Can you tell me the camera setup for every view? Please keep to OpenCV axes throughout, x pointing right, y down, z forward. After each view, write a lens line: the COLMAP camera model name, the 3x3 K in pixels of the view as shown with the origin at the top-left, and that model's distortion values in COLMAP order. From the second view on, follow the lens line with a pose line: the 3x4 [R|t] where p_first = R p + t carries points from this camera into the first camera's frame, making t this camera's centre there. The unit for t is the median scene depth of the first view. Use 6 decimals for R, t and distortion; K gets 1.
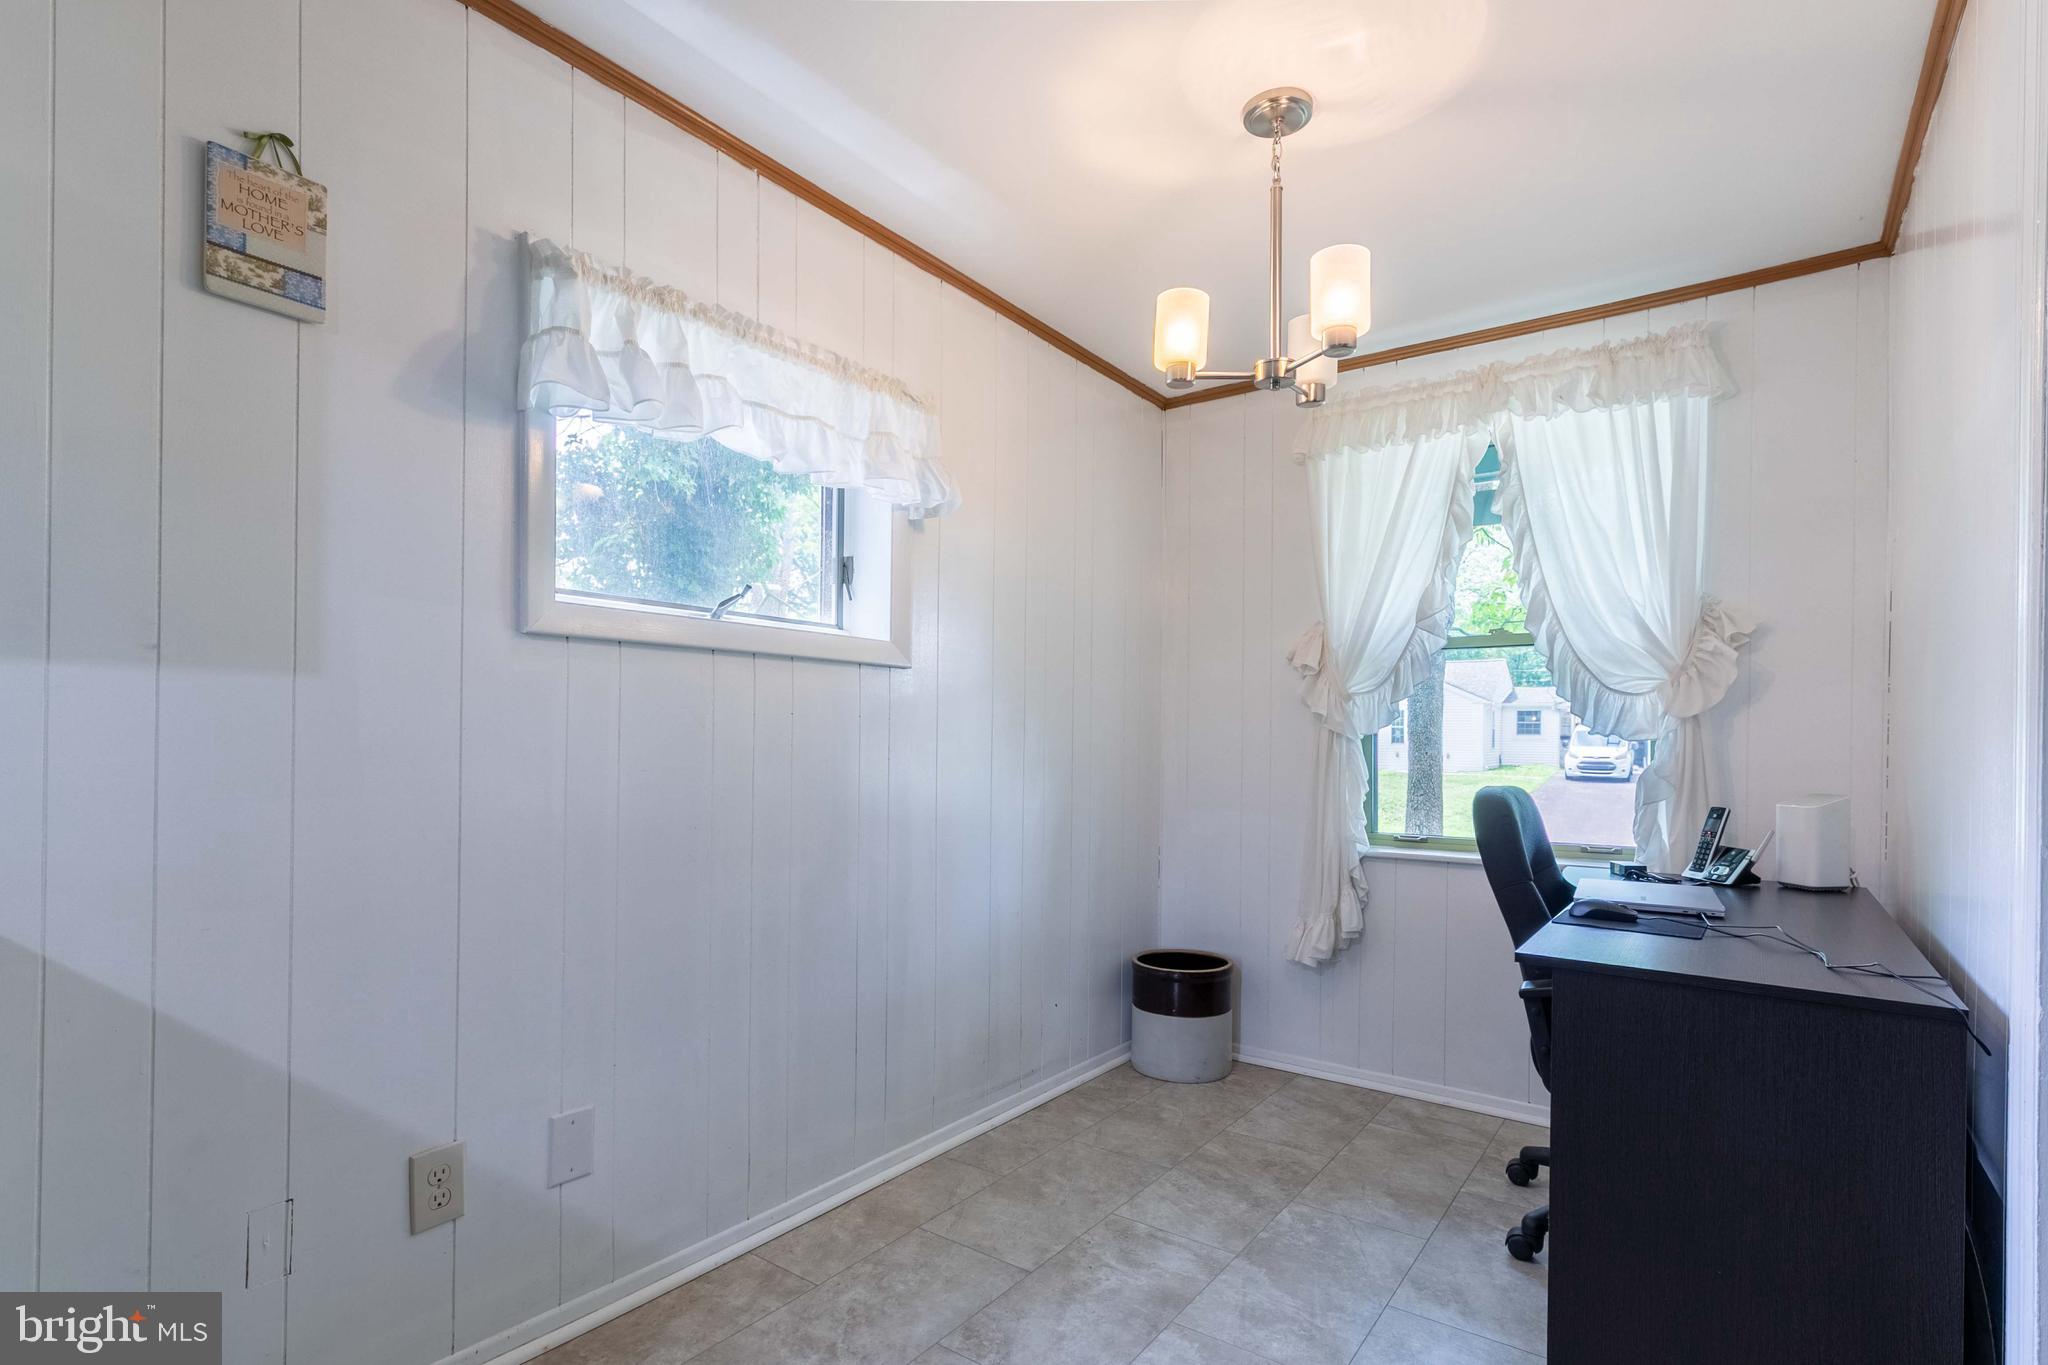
lens RADIAL K [[1018.0, 0, 1018.5], [0, 1018.0, 737.9], [0, 0, 1]] dist [0.002345, 0.000521]
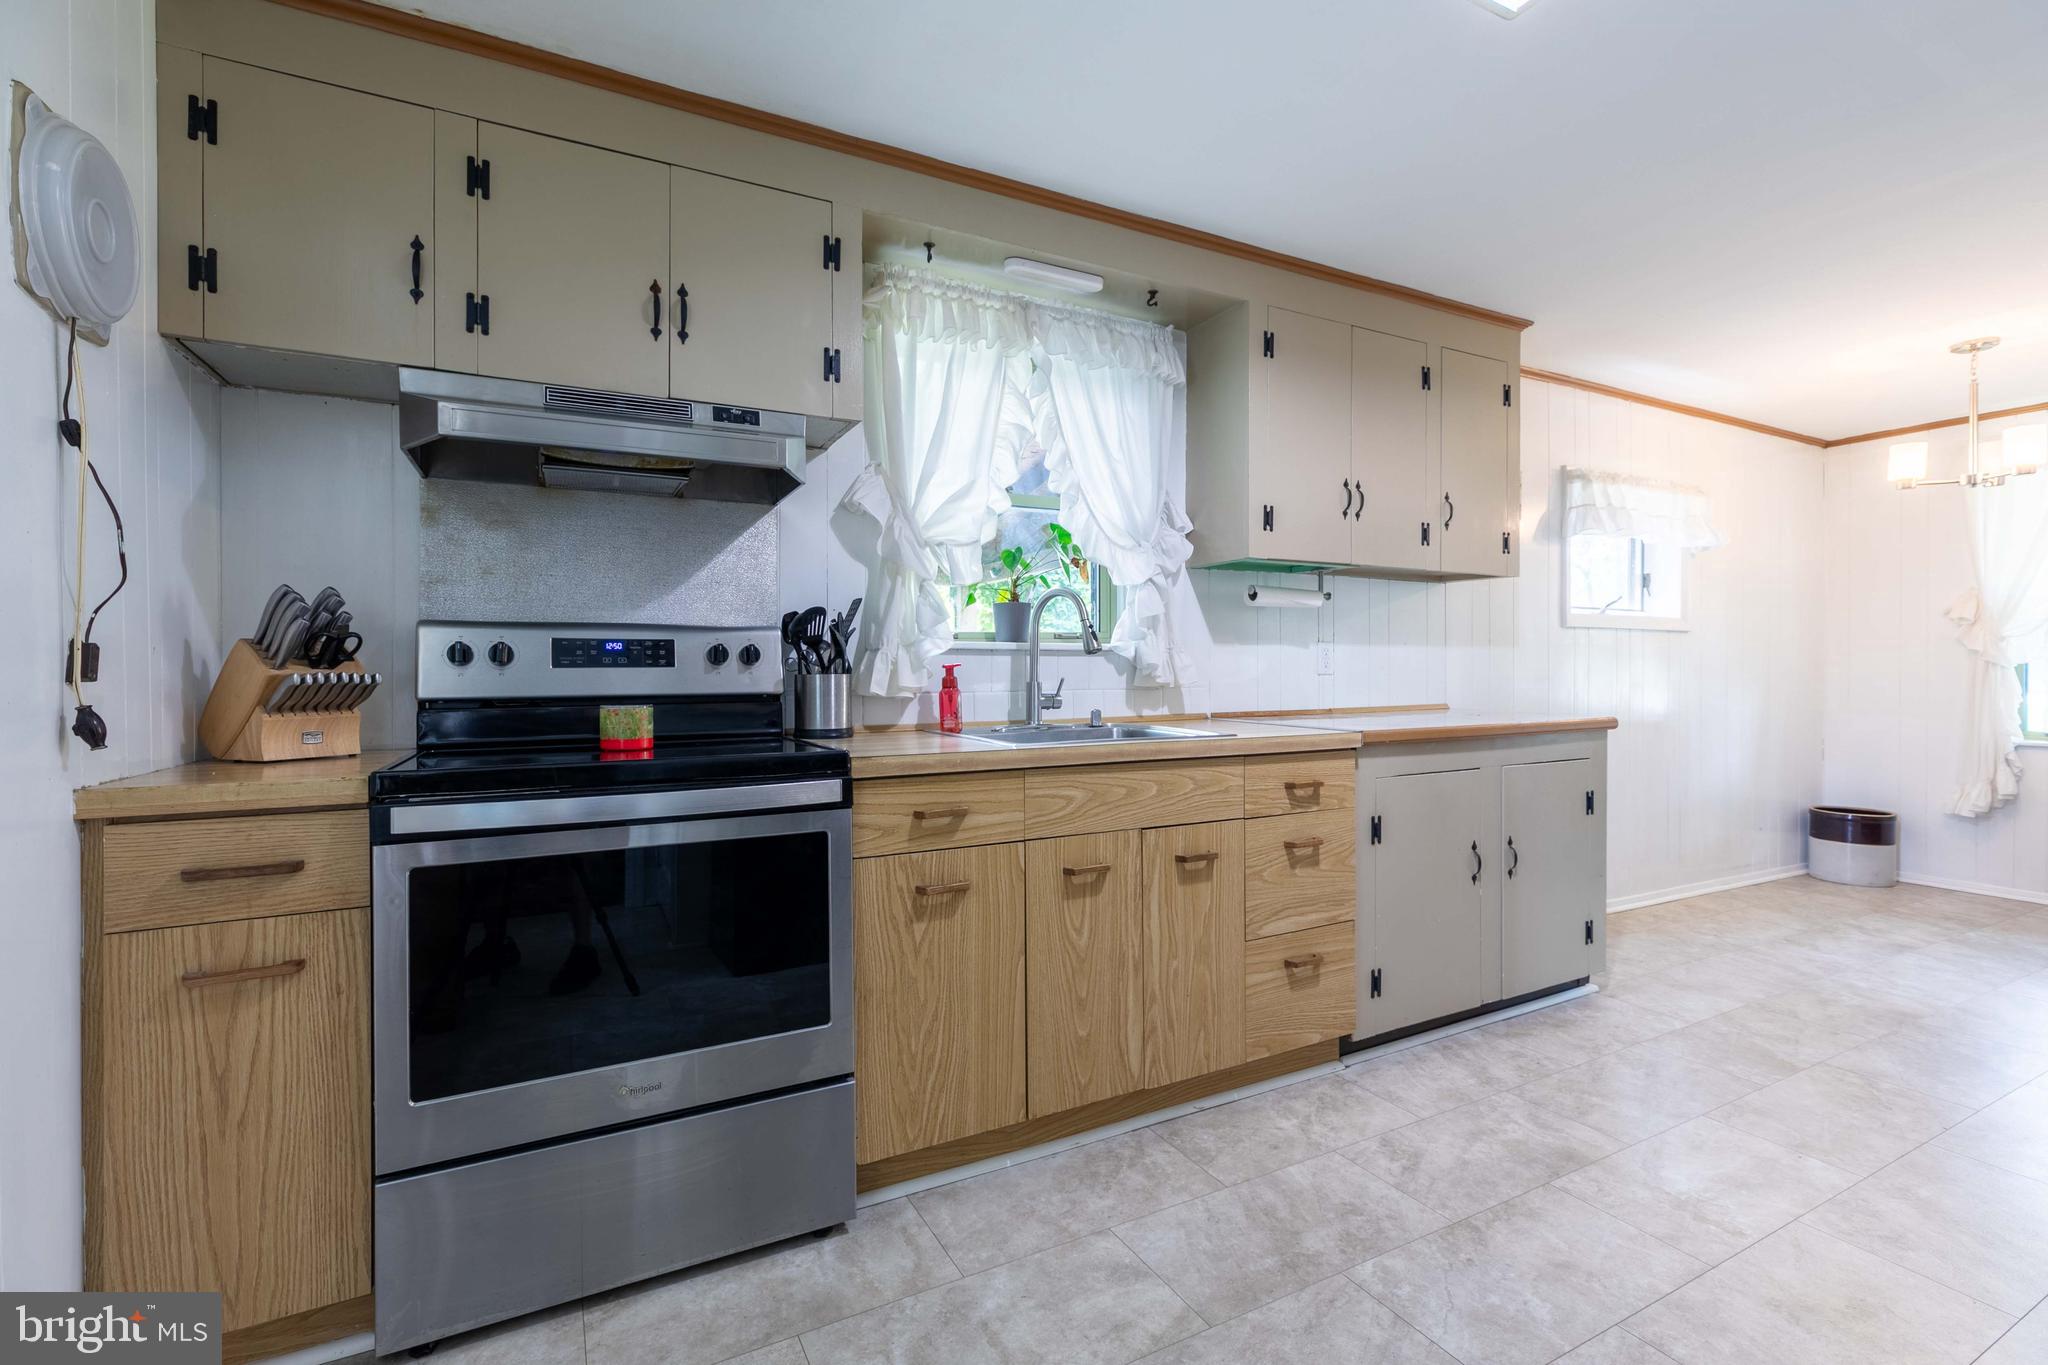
lens RADIAL K [[899.9, 0, 1026.8], [0, 899.9, 676.8], [0, 0, 1]] dist [0.001369, 0.000350]
pose [[0.892608, -0.005733, -0.450797, -0.450124], [0.008738, 0.999951, 0.004586, -0.002951], [0.450749, -0.008032, 0.892615, -1.038385]]
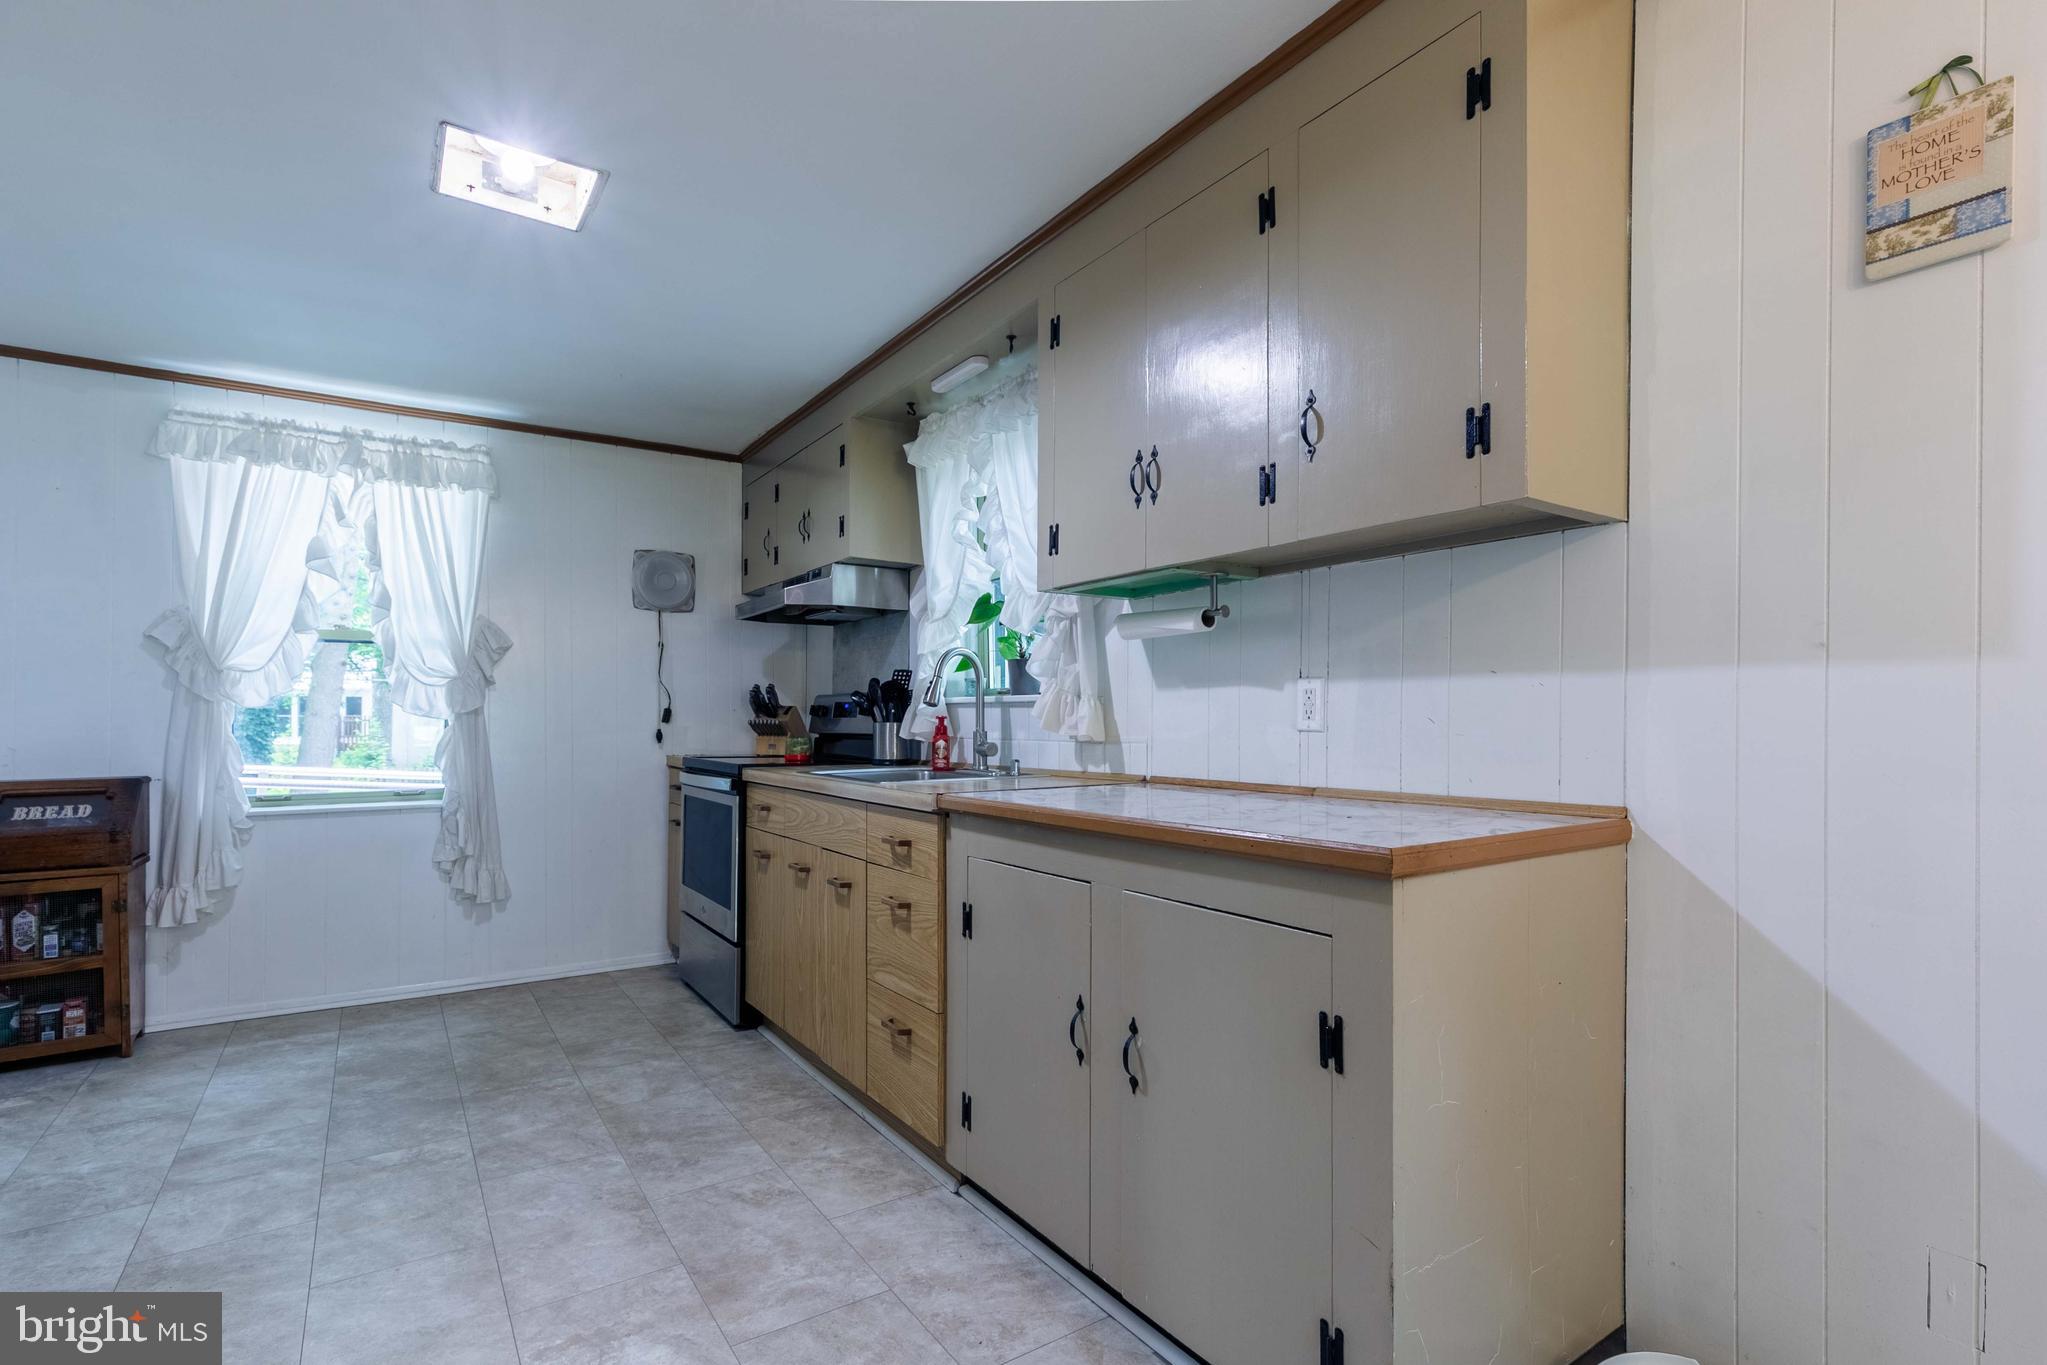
lens RADIAL K [[958.6, 0, 1020.3], [0, 958.6, 713.3], [0, 0, 1]] dist [0.000882, 0.000143]
pose [[-0.350008, -0.013504, -0.936649, 0.205135], [-0.006848, 0.999906, -0.011857, -0.000617], [0.936722, 0.002264, -0.350068, 0.311607]]
